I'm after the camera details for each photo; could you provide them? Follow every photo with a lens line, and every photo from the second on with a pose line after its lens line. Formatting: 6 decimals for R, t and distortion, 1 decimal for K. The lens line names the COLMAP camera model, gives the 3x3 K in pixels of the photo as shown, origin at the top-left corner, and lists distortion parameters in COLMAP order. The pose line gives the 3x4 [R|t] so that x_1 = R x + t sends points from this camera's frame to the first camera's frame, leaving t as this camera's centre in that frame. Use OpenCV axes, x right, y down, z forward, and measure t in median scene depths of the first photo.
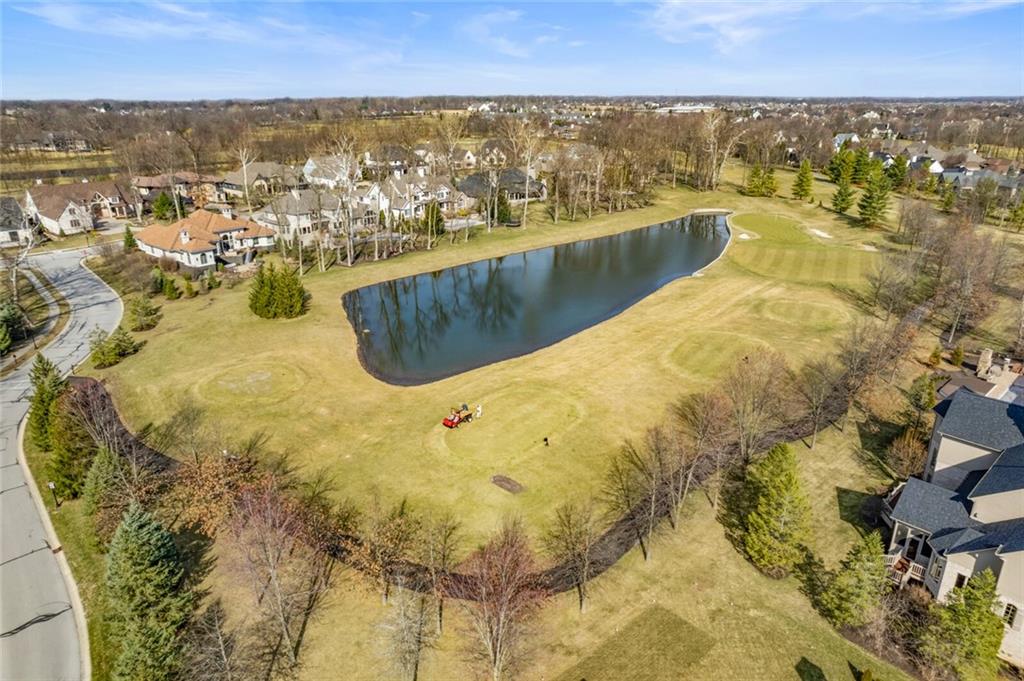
lens RADIAL K [[666.1, 0, 512.0], [0, 666.1, 340.5], [0, 0, 1]] dist [-0.075142, 0.068887]
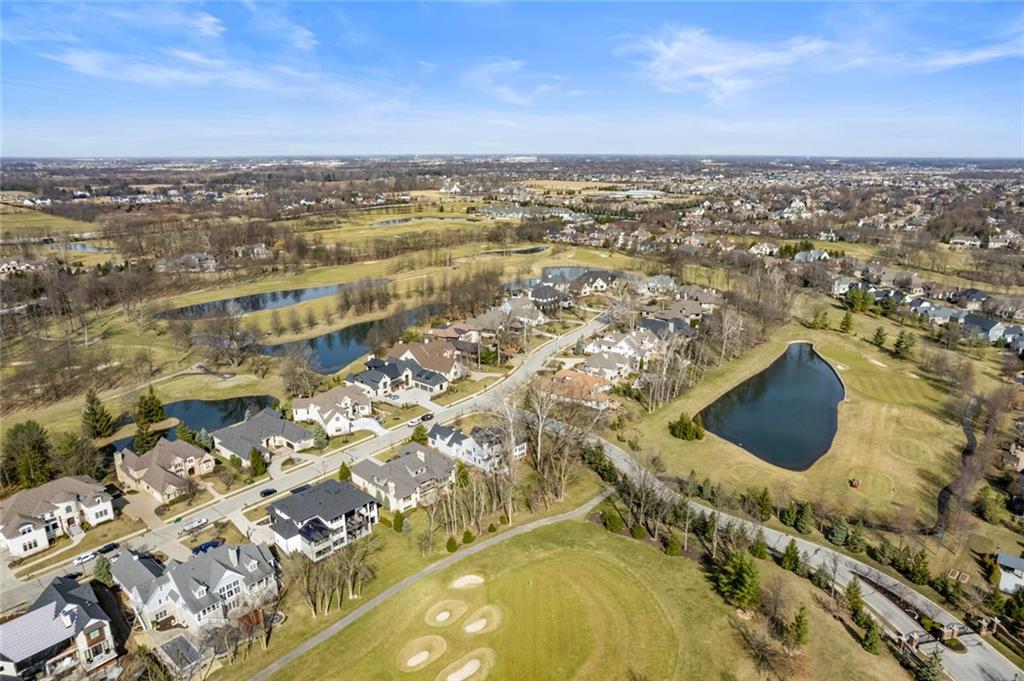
lens RADIAL K [[666.1, 0, 512.0], [0, 666.1, 340.5], [0, 0, 1]] dist [-0.075142, 0.068887]
pose [[0.990818, -0.031815, 0.131404, -0.992242], [0.041095, 0.996803, -0.068525, -0.189085], [-0.128803, 0.073296, 0.988958, -0.845054]]
